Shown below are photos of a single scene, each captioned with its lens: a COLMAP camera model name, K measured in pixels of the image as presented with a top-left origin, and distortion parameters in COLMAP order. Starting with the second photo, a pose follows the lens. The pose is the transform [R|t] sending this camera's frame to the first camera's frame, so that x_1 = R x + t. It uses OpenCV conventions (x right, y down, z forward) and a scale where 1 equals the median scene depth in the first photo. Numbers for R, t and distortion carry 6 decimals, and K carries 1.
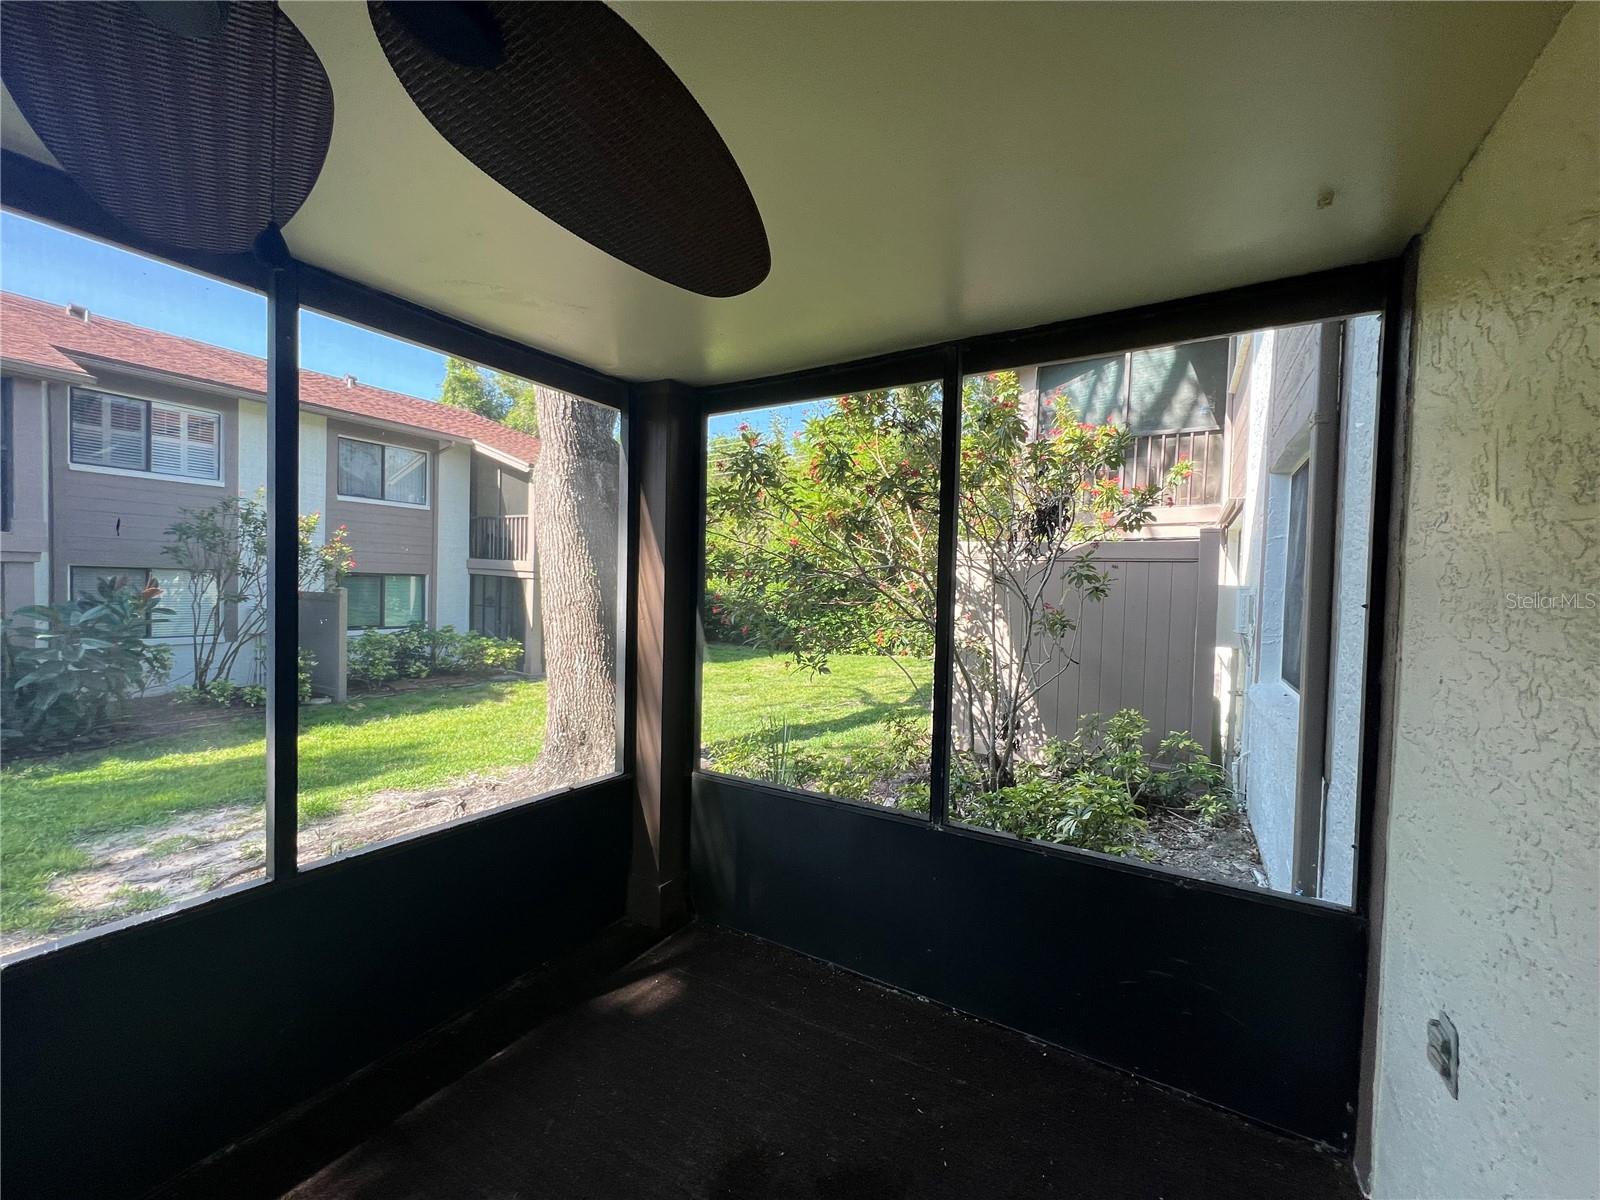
lens RADIAL K [[642.1, 0, 798.7], [0, 642.1, 600.5], [0, 0, 1]] dist [-0.000375, 0.000405]
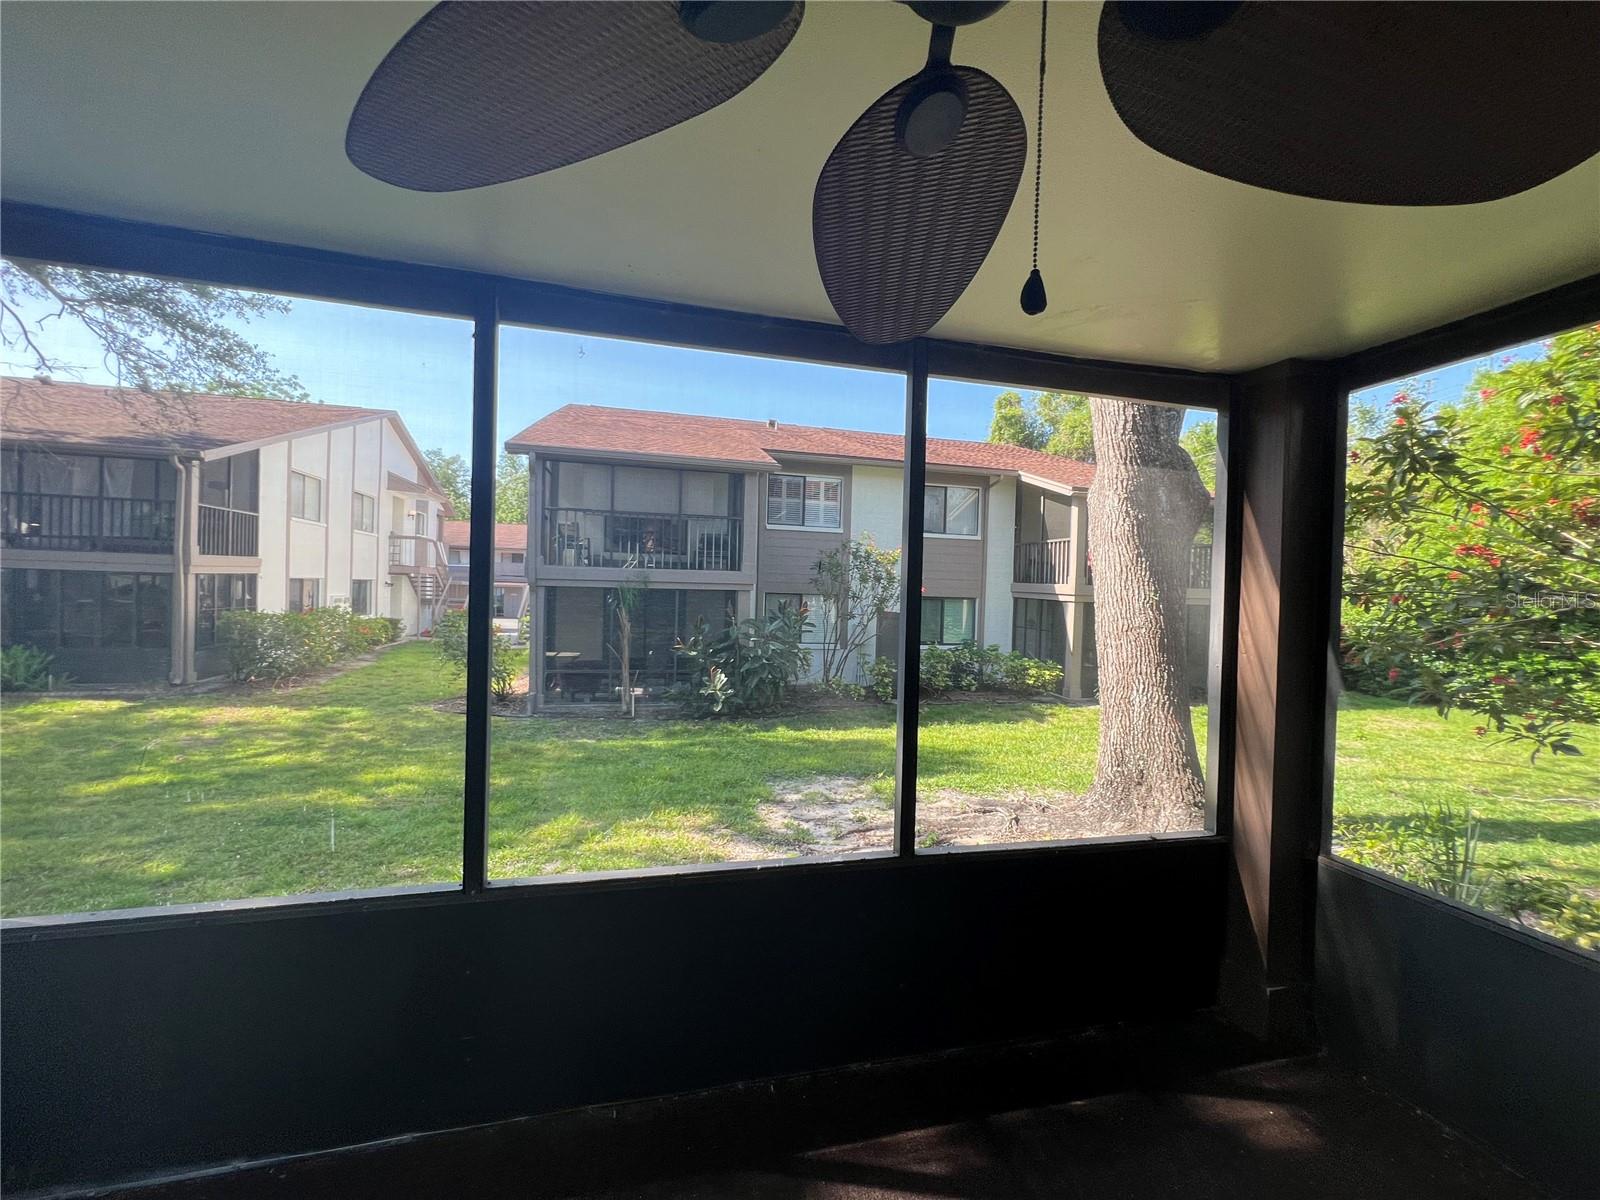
lens RADIAL K [[642.1, 0, 799.4], [0, 642.1, 600.8], [0, 0, 1]] dist [-0.000375, 0.000405]
pose [[0.706053, 0.001898, -0.708157, -0.033174], [-0.026795, 0.999352, -0.024036, -0.002106], [0.707652, 0.035946, 0.705646, 0.001479]]
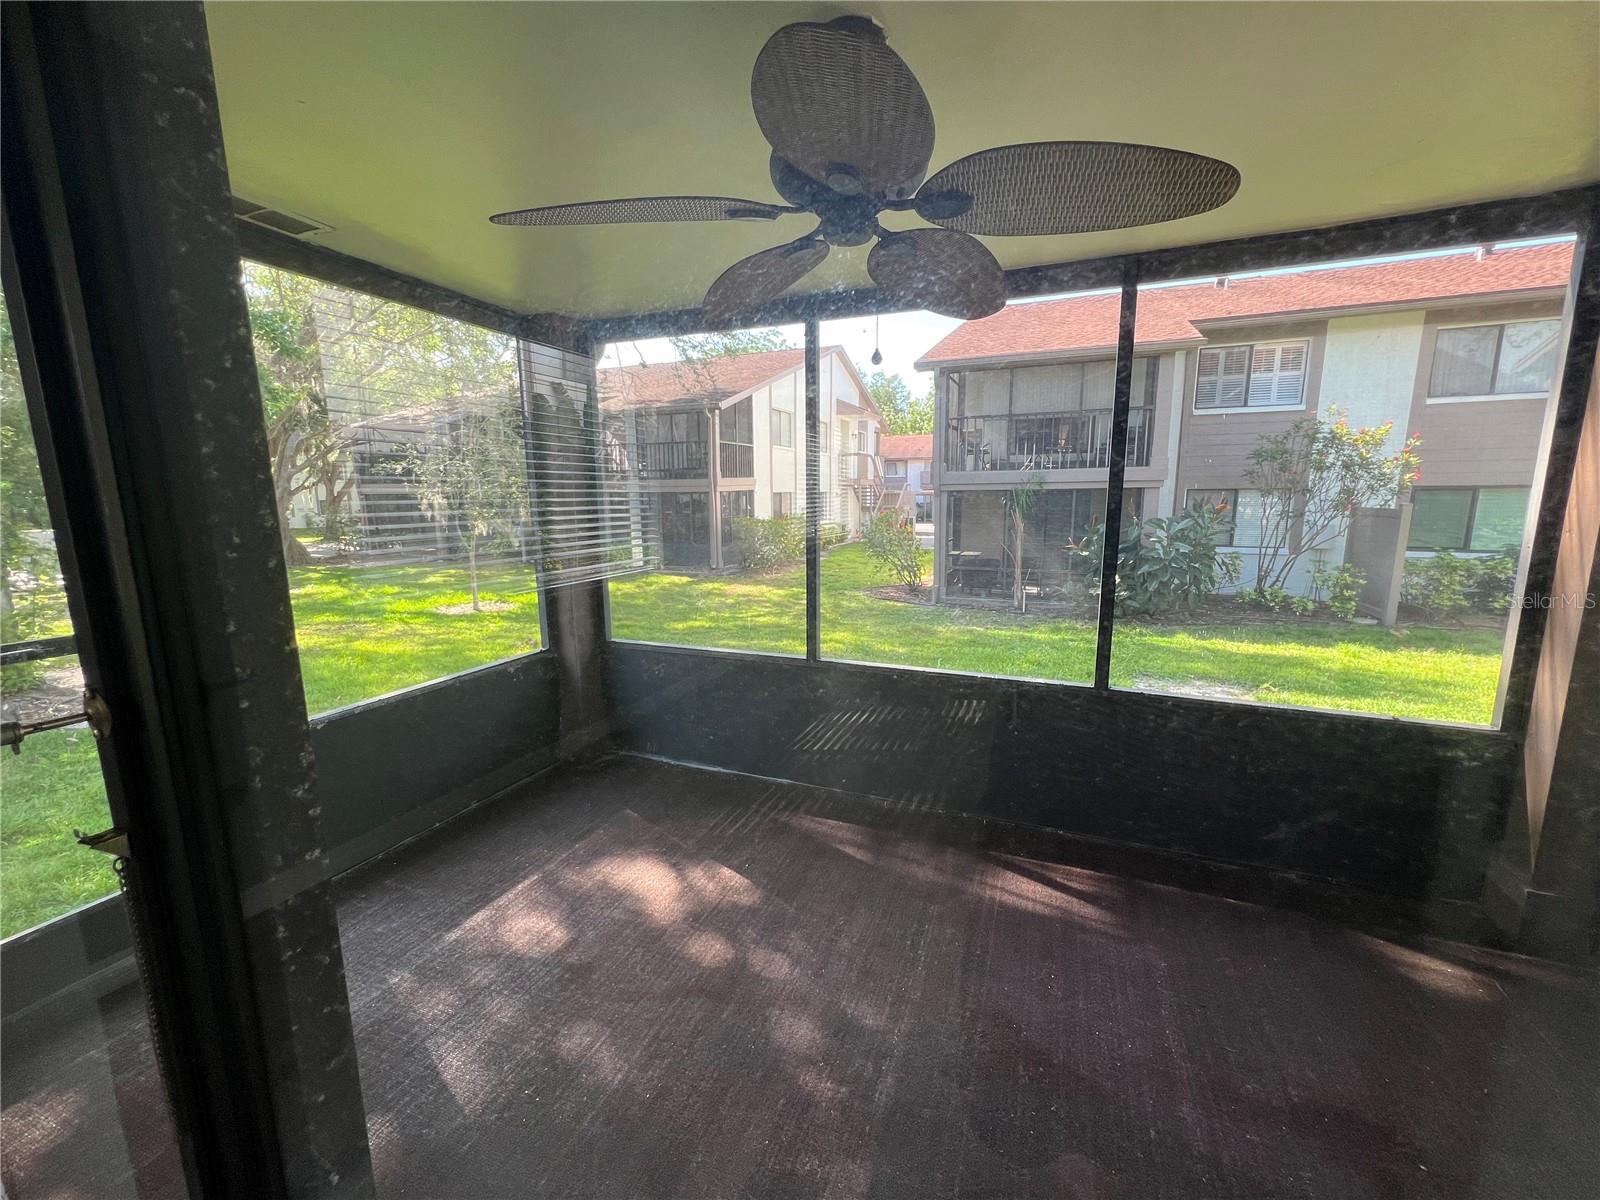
lens RADIAL K [[642.1, 0, 800.9], [0, 642.1, 603.5], [0, 0, 1]] dist [-0.000375, 0.000405]
pose [[0.142520, 0.139467, -0.979917, 0.185141], [-0.012002, 0.990194, 0.139184, 0.009848], [0.989719, -0.008075, 0.142796, 0.027528]]
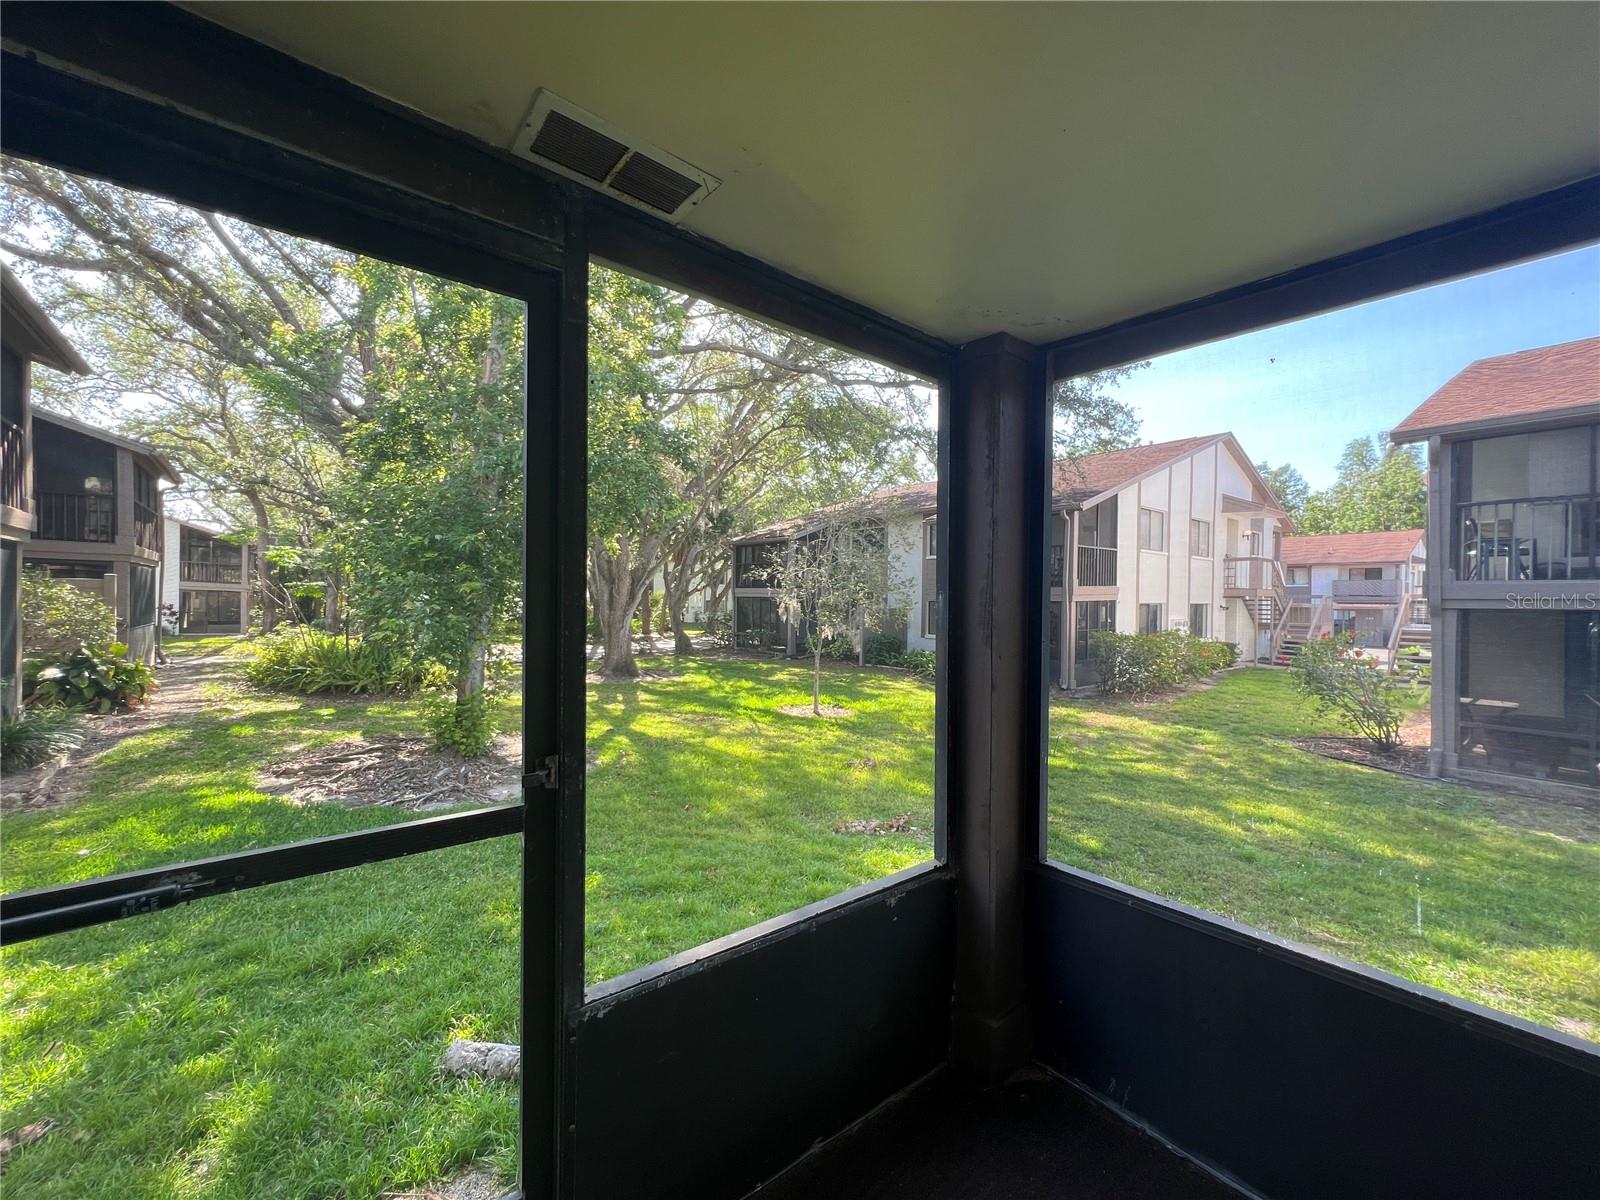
lens RADIAL K [[642.1, 0, 800.4], [0, 642.1, 603.5], [0, 0, 1]] dist [-0.000375, 0.000405]
pose [[-0.342300, -0.024957, -0.939259, -0.078760], [-0.045539, 0.998913, -0.009946, -0.002900], [0.938486, 0.039368, -0.343065, -0.088639]]
